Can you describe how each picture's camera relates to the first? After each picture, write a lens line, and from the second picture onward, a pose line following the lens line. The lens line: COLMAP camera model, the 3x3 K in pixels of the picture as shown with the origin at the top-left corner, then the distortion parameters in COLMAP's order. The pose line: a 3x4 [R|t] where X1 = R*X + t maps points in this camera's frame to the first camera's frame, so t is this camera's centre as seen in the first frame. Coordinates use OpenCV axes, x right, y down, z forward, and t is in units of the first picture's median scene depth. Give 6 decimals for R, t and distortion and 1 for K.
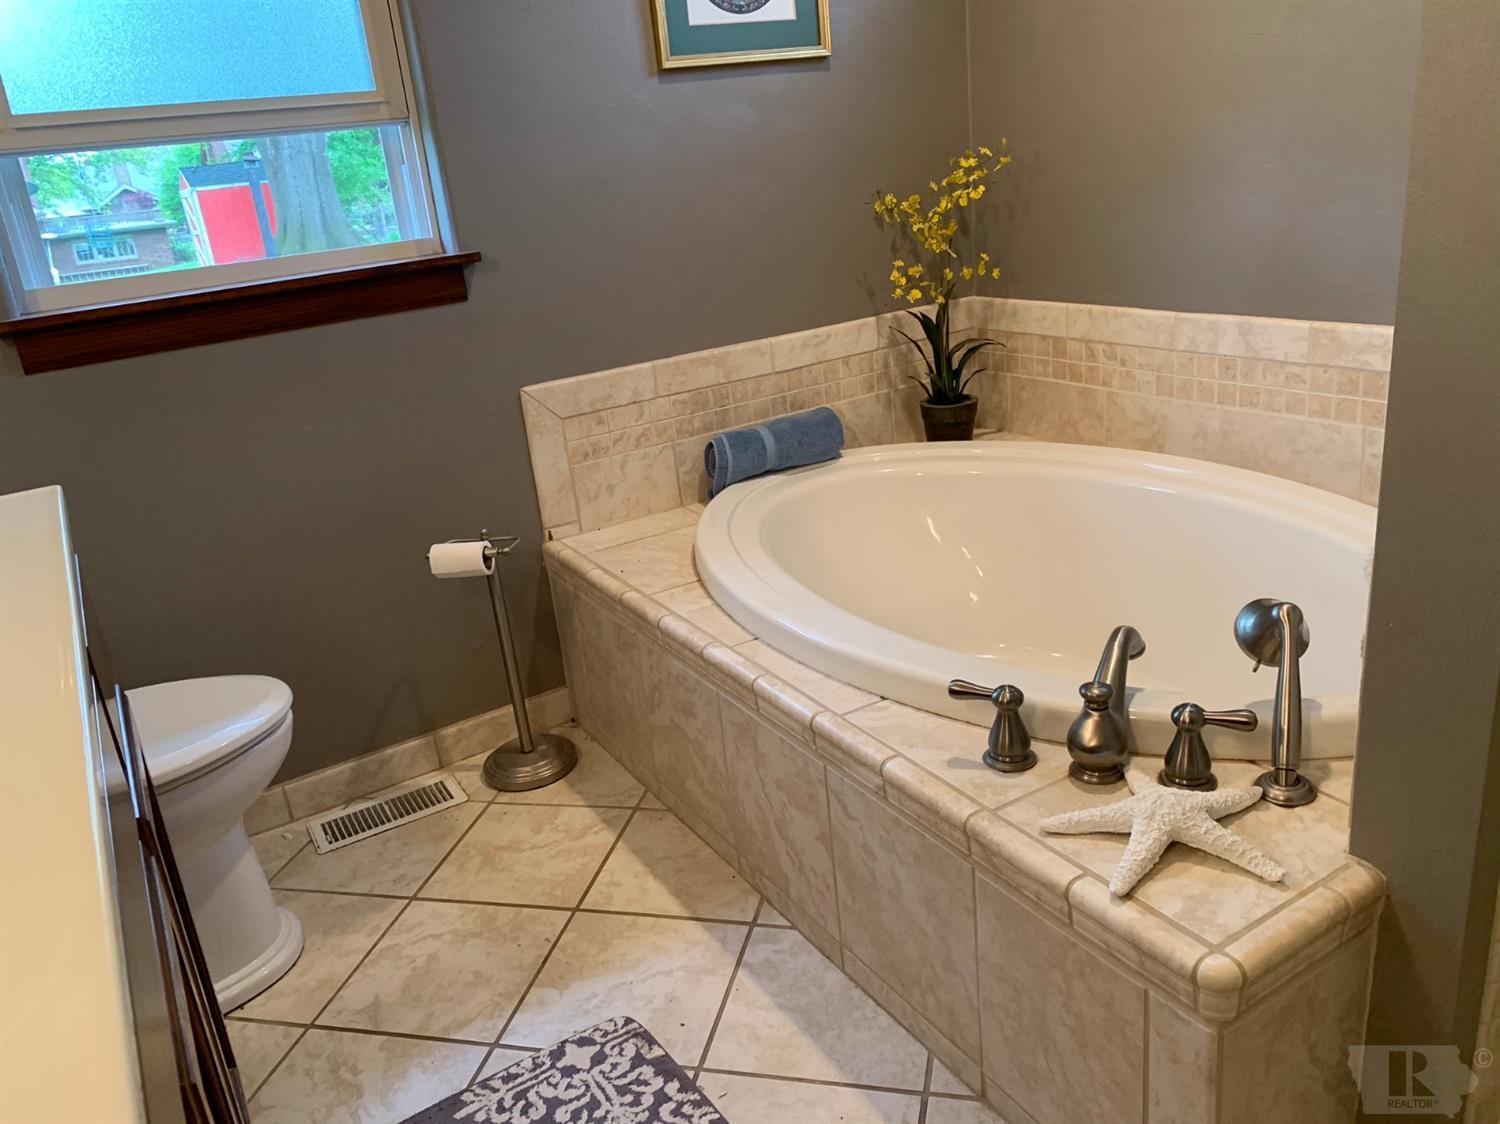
lens RADIAL K [[1149.1, 0, 746.6], [0, 1149.1, 558.4], [0, 0, 1]] dist [0.044855, -0.055866]
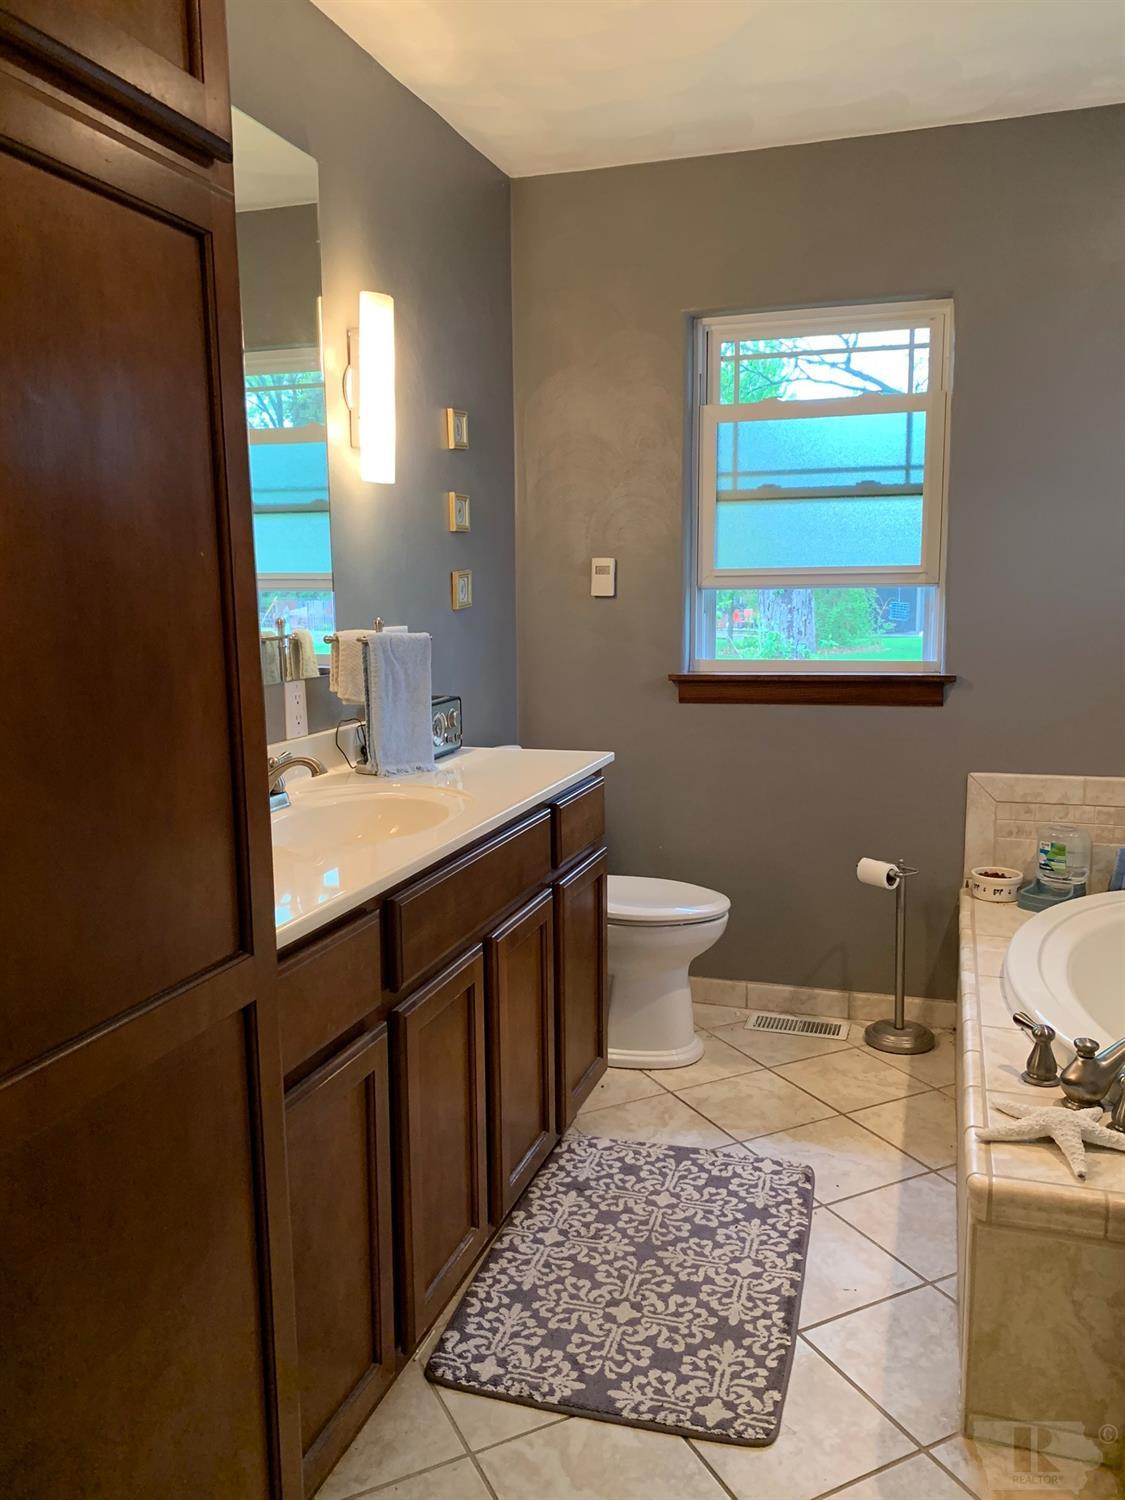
lens RADIAL K [[1149.1, 0, 565.3], [0, 1149.1, 757.6], [0, 0, 1]] dist [0.044855, -0.055866]
pose [[0.647670, 0.203764, -0.734168, 0.532732], [-0.305796, 0.952081, -0.005523, -0.009669], [0.697863, 0.228083, 0.678945, -0.300328]]
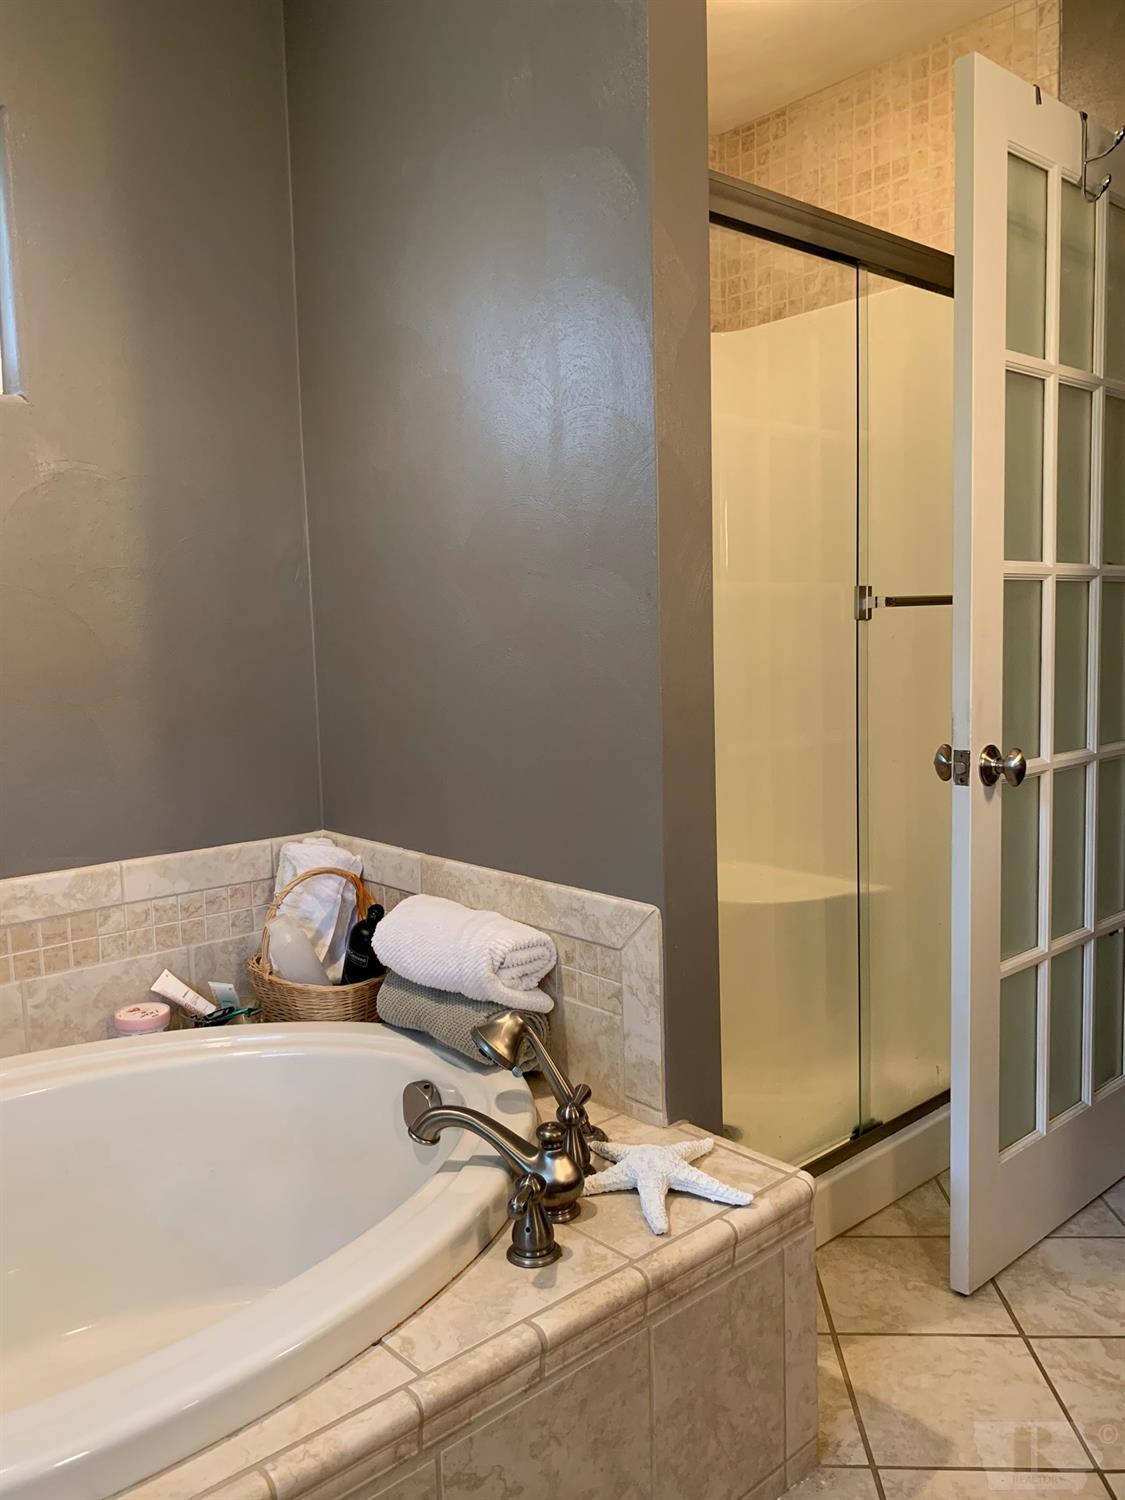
lens RADIAL K [[1149.1, 0, 562.4], [0, 1149.1, 739.5], [0, 0, 1]] dist [0.044855, -0.055866]
pose [[-0.186323, 0.012834, 0.982405, -0.480413], [0.375334, 0.925003, 0.059102, -0.178305], [-0.907969, 0.379742, -0.177167, 0.648957]]
